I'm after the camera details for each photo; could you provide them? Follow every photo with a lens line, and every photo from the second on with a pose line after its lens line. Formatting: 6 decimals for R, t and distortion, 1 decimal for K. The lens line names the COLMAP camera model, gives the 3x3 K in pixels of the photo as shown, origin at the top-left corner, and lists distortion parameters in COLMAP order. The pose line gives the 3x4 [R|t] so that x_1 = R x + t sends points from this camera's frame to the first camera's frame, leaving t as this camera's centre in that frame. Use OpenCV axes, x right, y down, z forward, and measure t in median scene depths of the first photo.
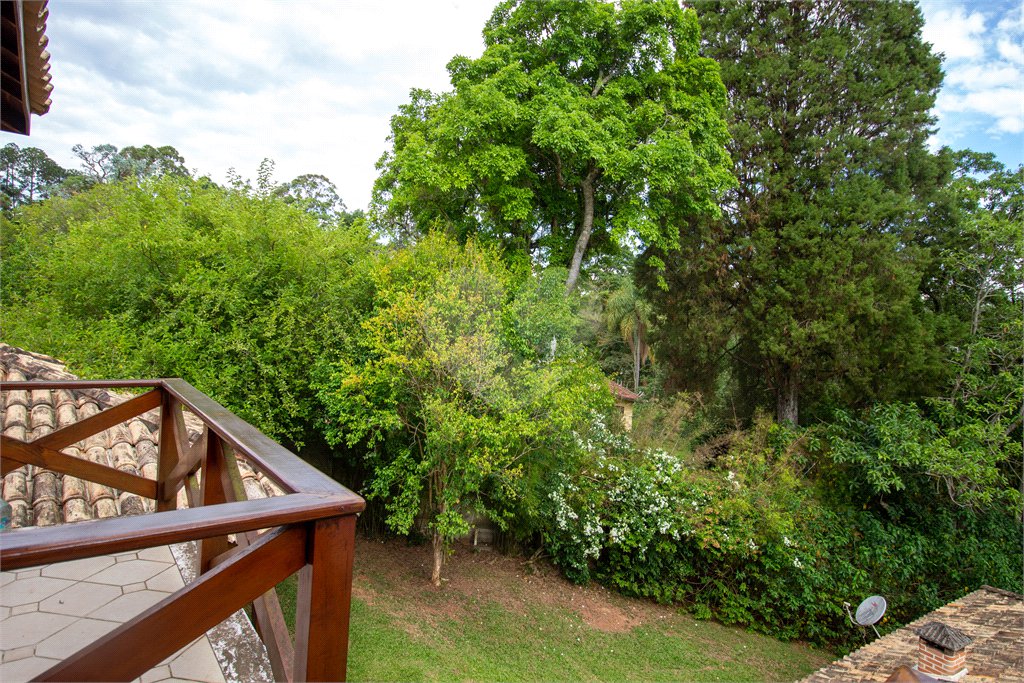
lens RADIAL K [[571.3, 0, 511.1], [0, 571.3, 331.0], [0, 0, 1]] dist [-0.001434, -0.013073]
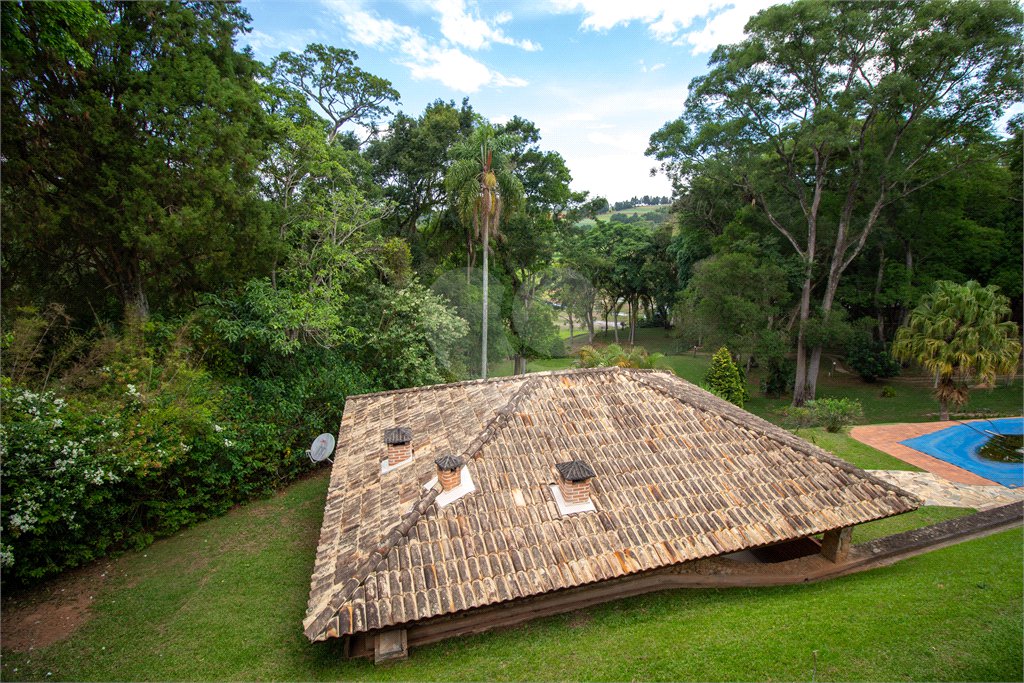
lens RADIAL K [[473.4, 0, 512.0], [0, 473.4, 341.5], [0, 0, 1]] dist [-0.001500, -0.019433]
pose [[0.238313, -0.260646, 0.935559, -0.138010], [0.010306, 0.963938, 0.265927, -0.003926], [-0.971134, -0.053732, 0.232405, 0.274496]]
